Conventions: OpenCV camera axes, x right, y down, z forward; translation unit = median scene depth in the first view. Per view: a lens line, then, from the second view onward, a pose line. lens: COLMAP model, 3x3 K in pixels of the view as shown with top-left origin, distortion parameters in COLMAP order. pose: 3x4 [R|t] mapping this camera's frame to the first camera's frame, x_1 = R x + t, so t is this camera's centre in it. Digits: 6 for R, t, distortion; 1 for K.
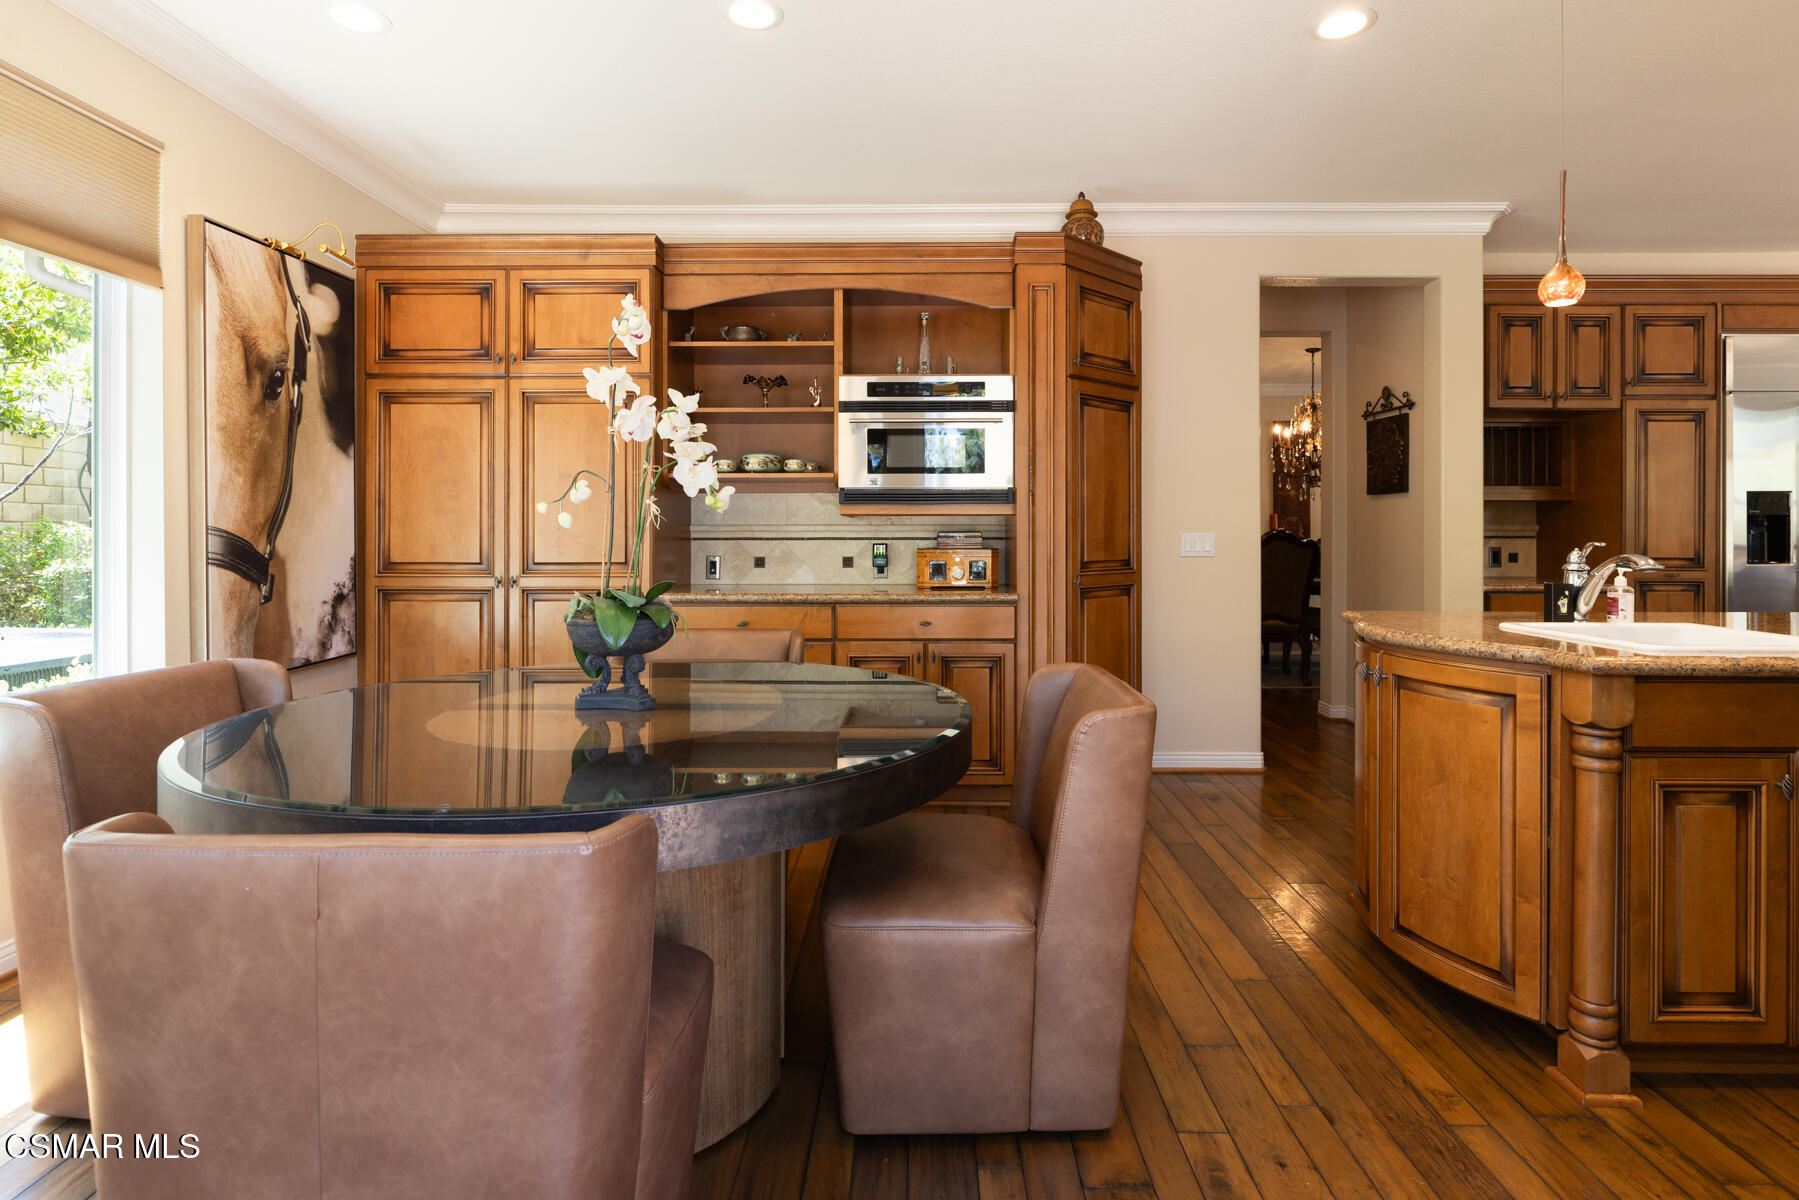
lens RADIAL K [[920.1, 0, 901.2], [0, 920.1, 533.1], [0, 0, 1]] dist [-0.000526, 0.000033]
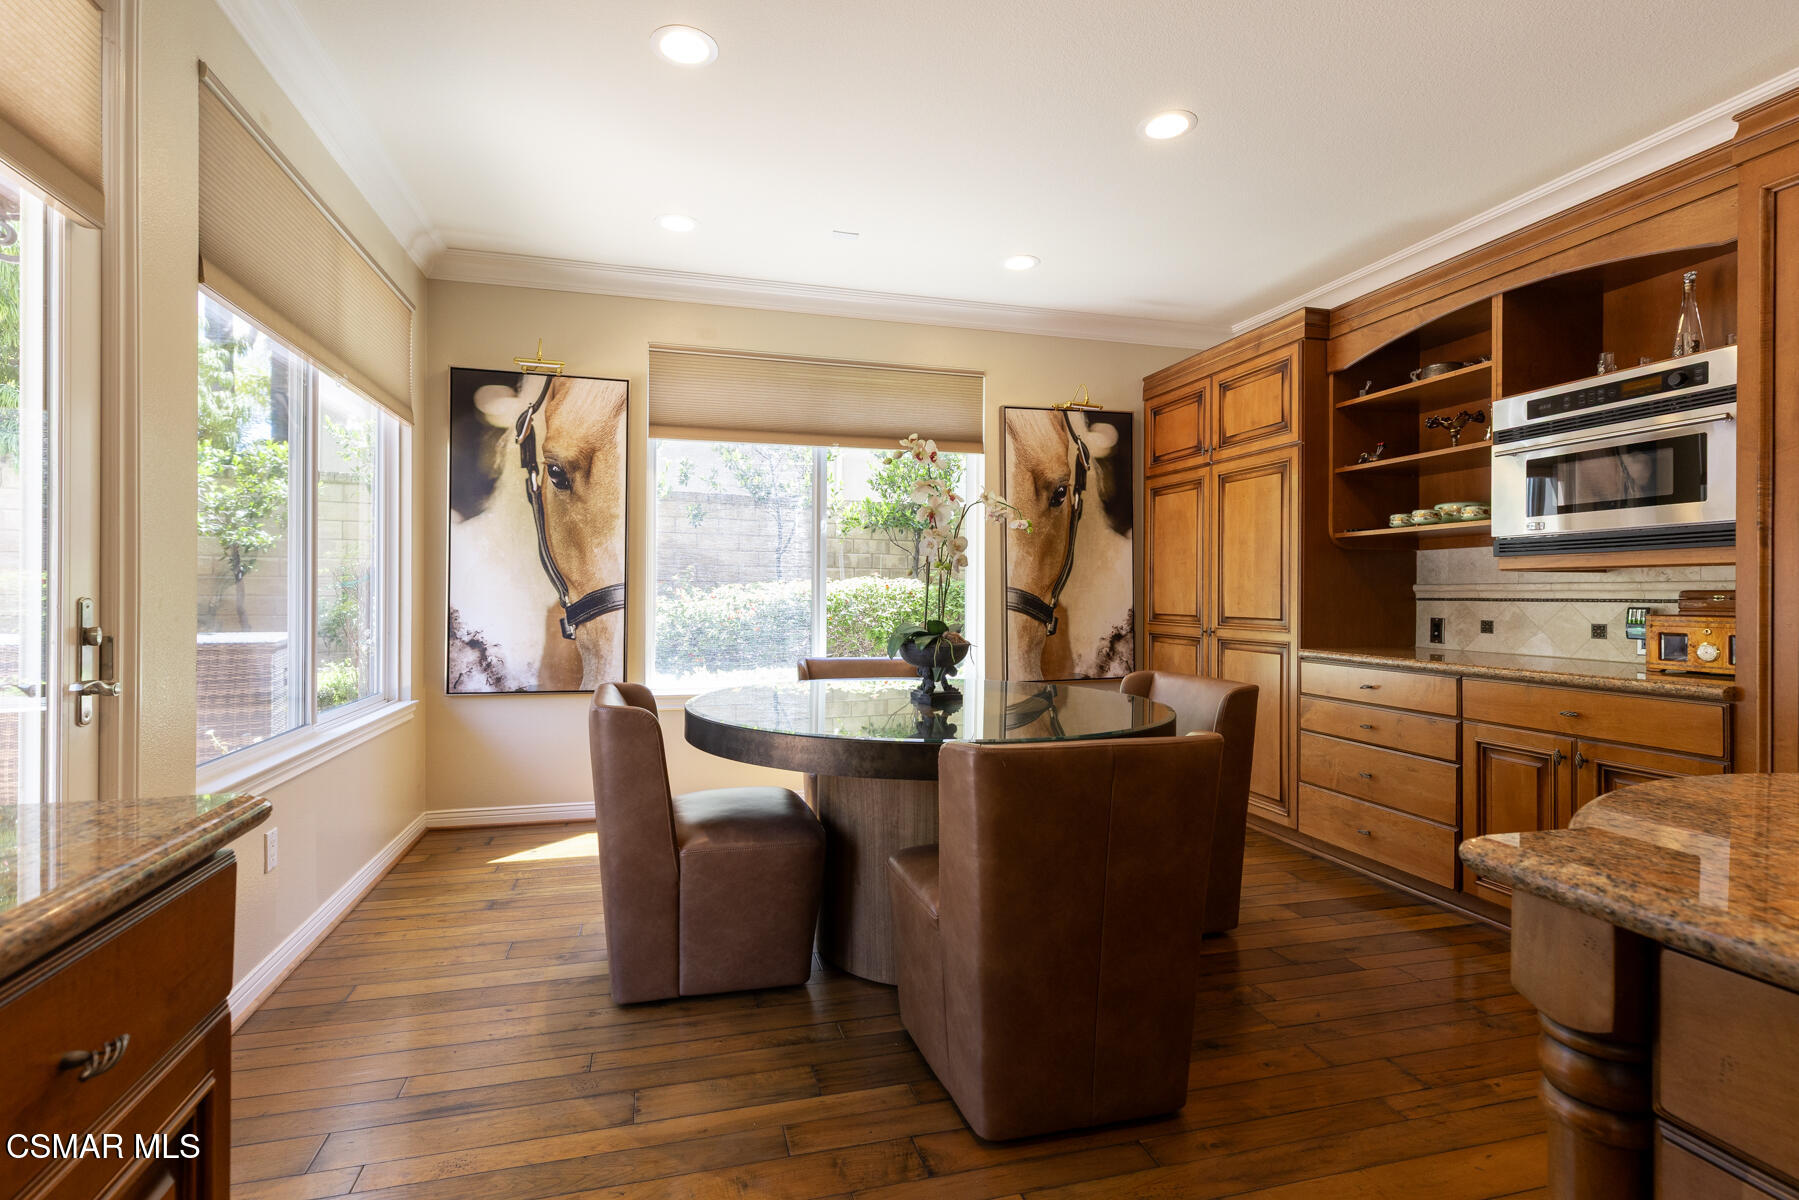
lens RADIAL K [[835.7, 0, 899.5], [0, 835.7, 600.0], [0, 0, 1]] dist [0.000850, -0.000047]
pose [[0.279442, 0.009248, -0.960118, 0.538780], [-0.006816, 0.999948, 0.007648, 0.005152], [0.960138, 0.004407, 0.279490, 0.300669]]
